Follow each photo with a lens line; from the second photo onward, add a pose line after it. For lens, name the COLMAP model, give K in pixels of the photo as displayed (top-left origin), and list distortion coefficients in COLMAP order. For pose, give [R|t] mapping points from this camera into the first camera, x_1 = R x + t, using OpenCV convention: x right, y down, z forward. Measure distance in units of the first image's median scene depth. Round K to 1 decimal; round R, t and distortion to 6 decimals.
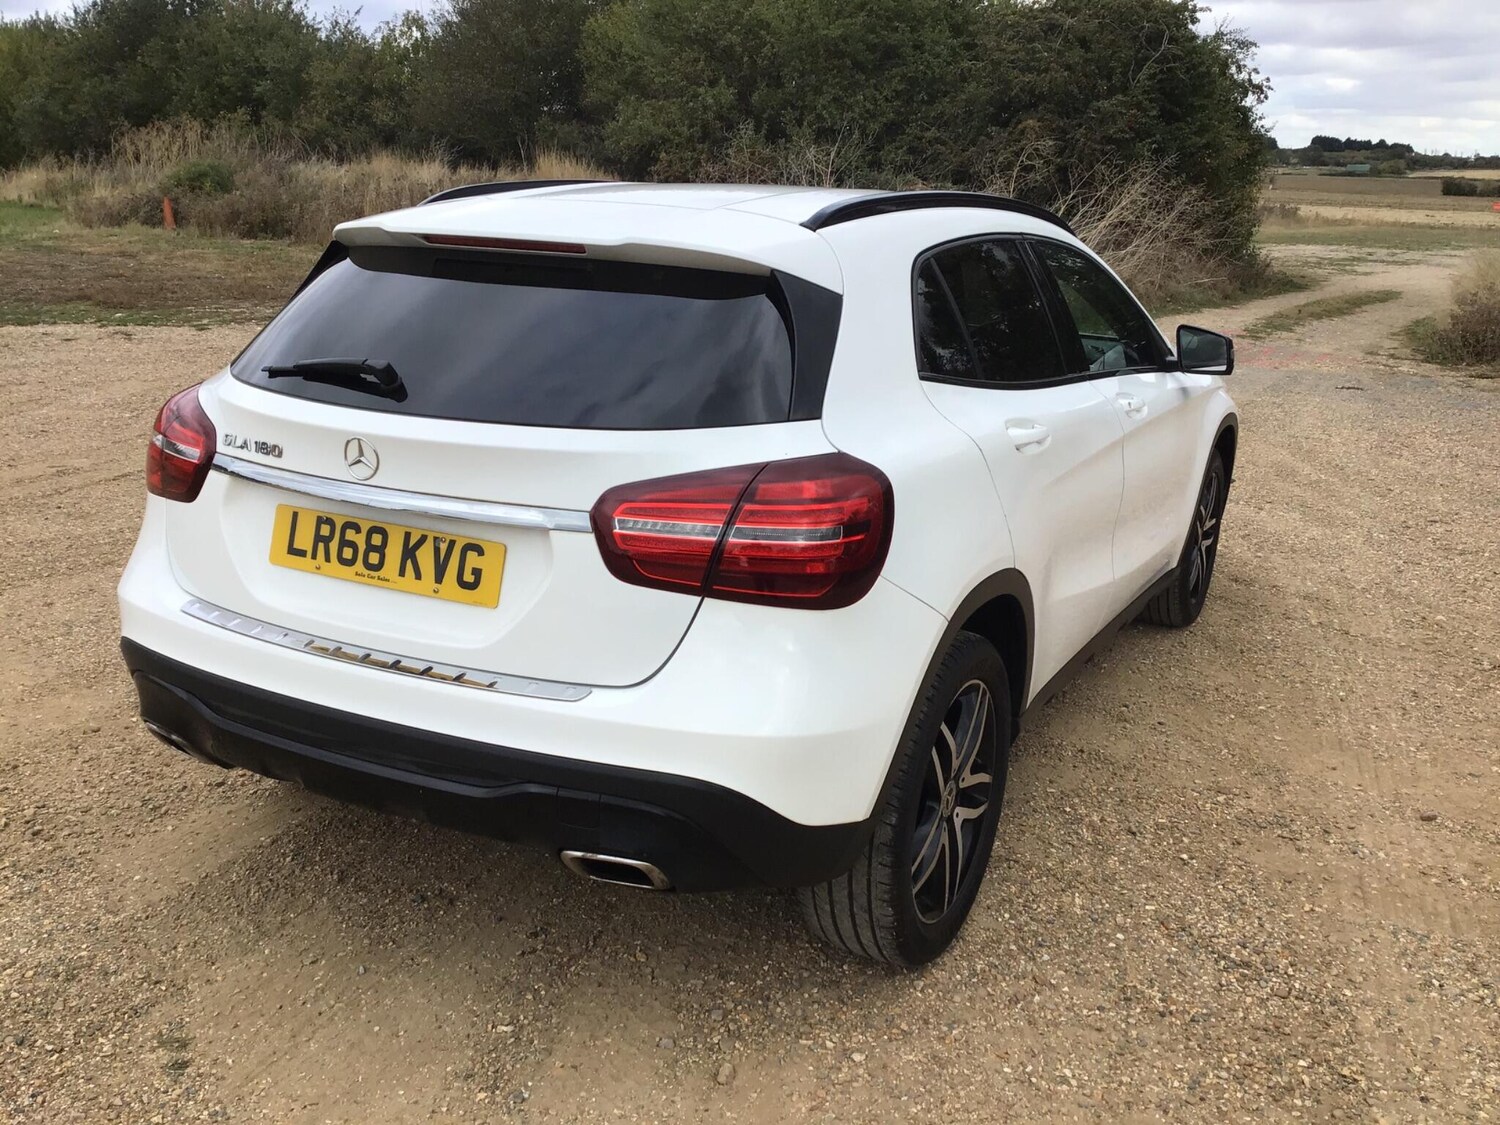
lens RADIAL K [[1341.2, 0, 759.0], [0, 1341.2, 566.0], [0, 0, 1]] dist [0.101498, -0.159551]
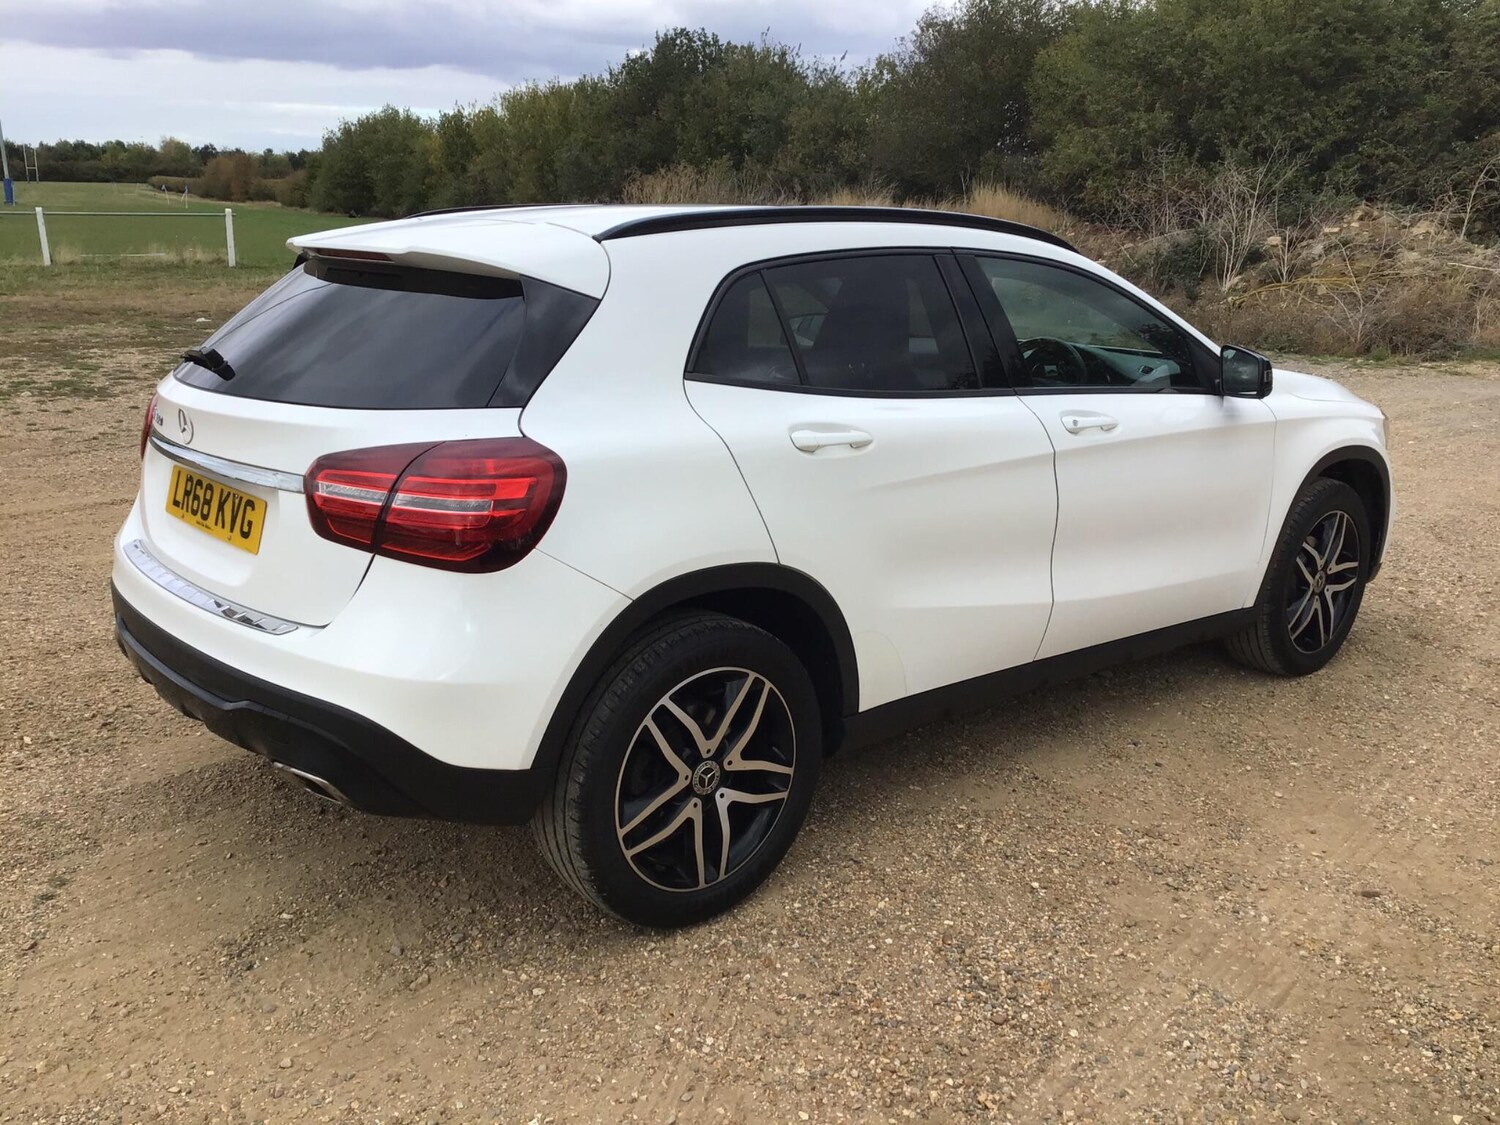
lens RADIAL K [[1341.2, 0, 759.0], [0, 1341.2, 566.0], [0, 0, 1]] dist [0.101498, -0.159551]
pose [[0.934867, 0.072531, -0.347510, 0.501671], [-0.080586, 0.996709, -0.008763, 0.012756], [0.345731, 0.036197, 0.937635, 0.019598]]
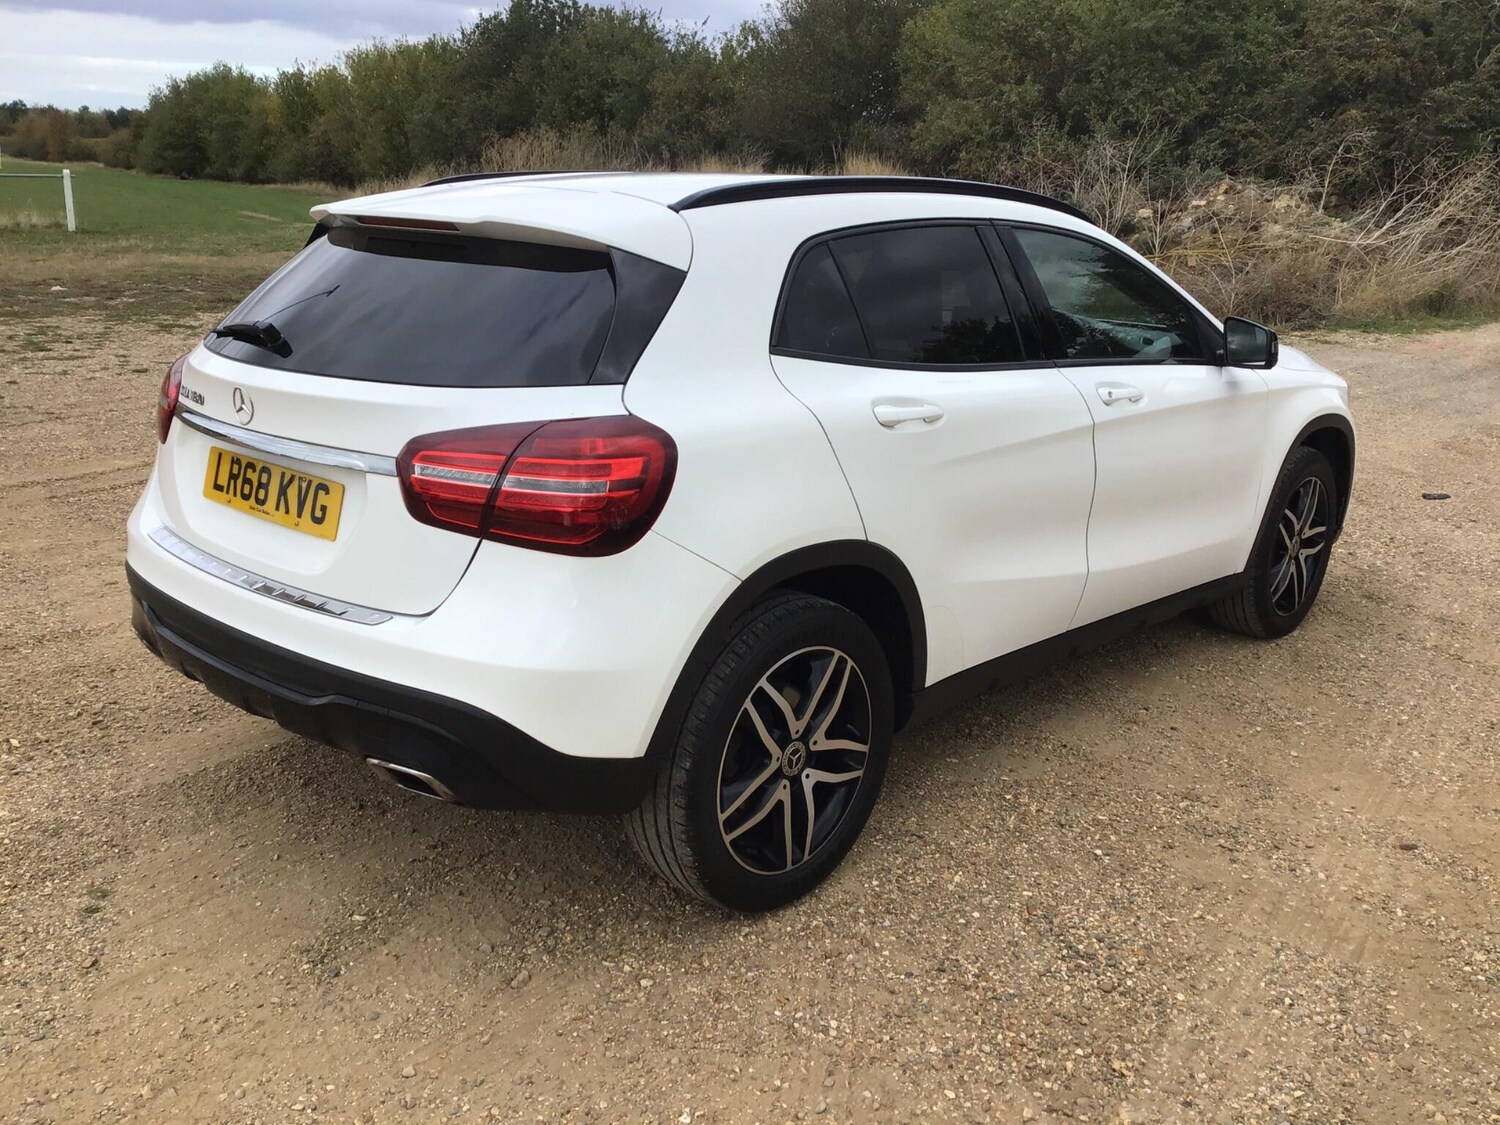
lens RADIAL K [[1341.2, 0, 759.0], [0, 1341.2, 566.0], [0, 0, 1]] dist [0.101498, -0.159551]
pose [[0.967898, 0.060771, -0.243887, 0.337967], [-0.061192, 0.998109, 0.005855, 0.018181], [0.243781, 0.009257, 0.969786, -0.016004]]
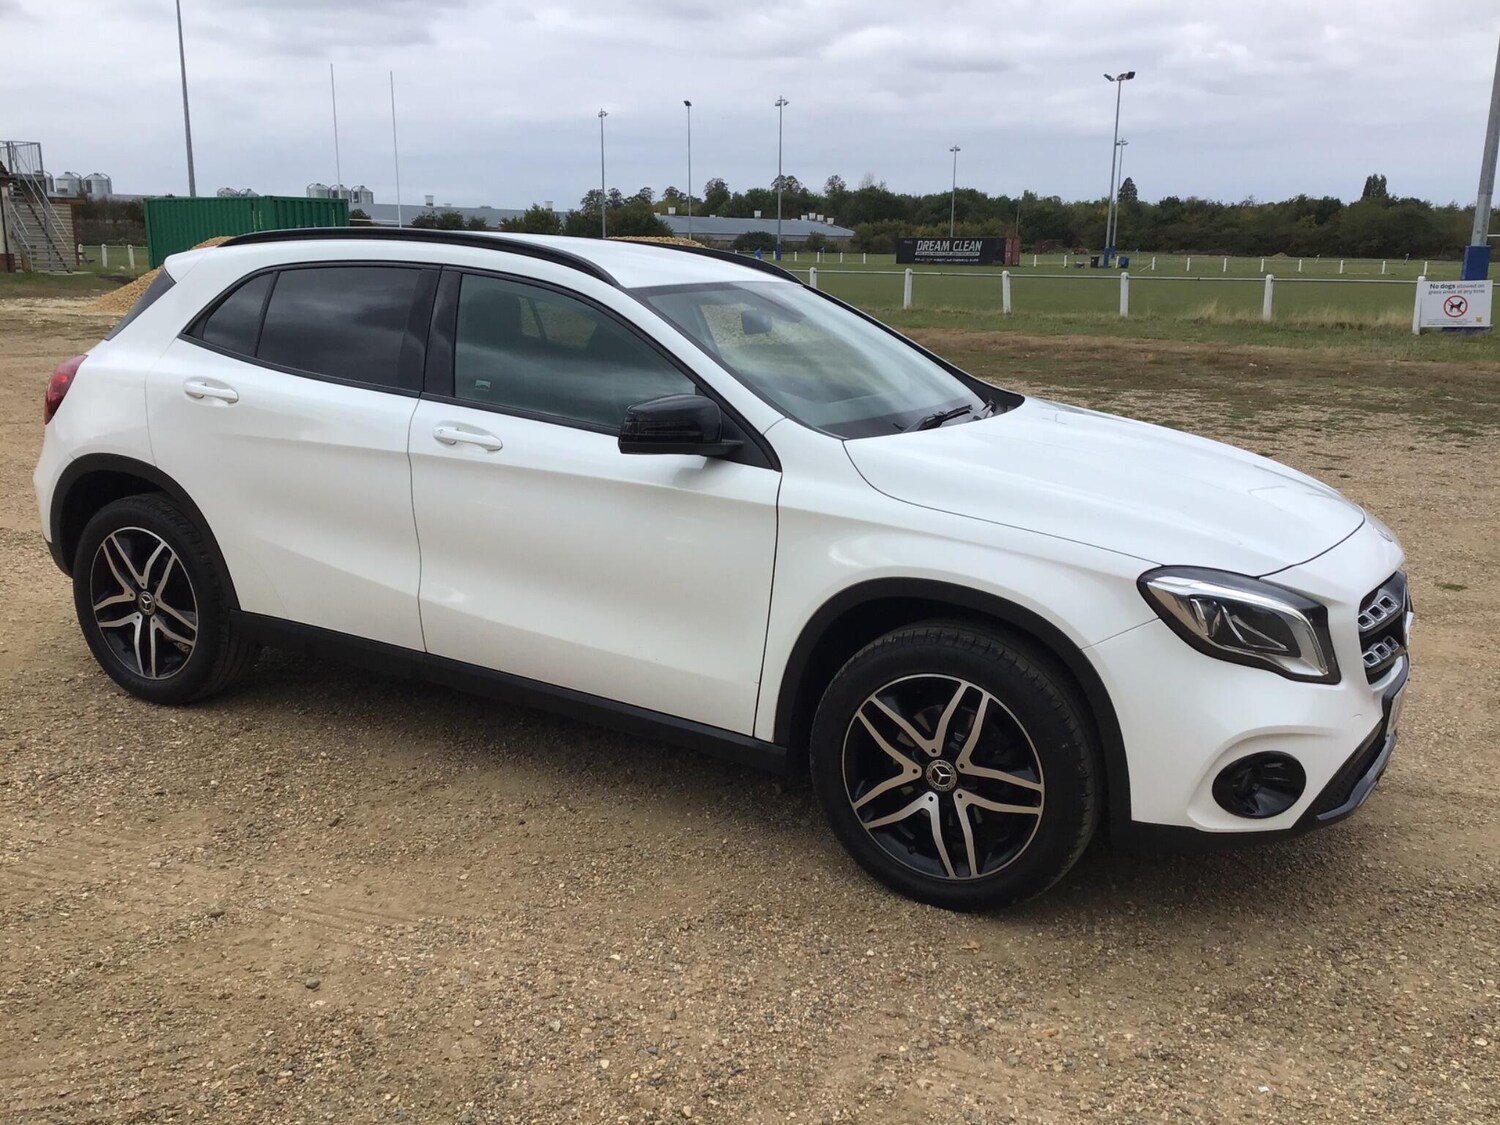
lens RADIAL K [[1332.5, 0, 756.3], [0, 1332.5, 567.3], [0, 0, 1]] dist [0.131464, -0.234078]
pose [[-0.001528, 0.196119, -0.980579, 1.581333], [-0.293961, 0.937167, 0.187895, -0.350074], [0.955816, 0.288539, 0.056219, 1.484752]]
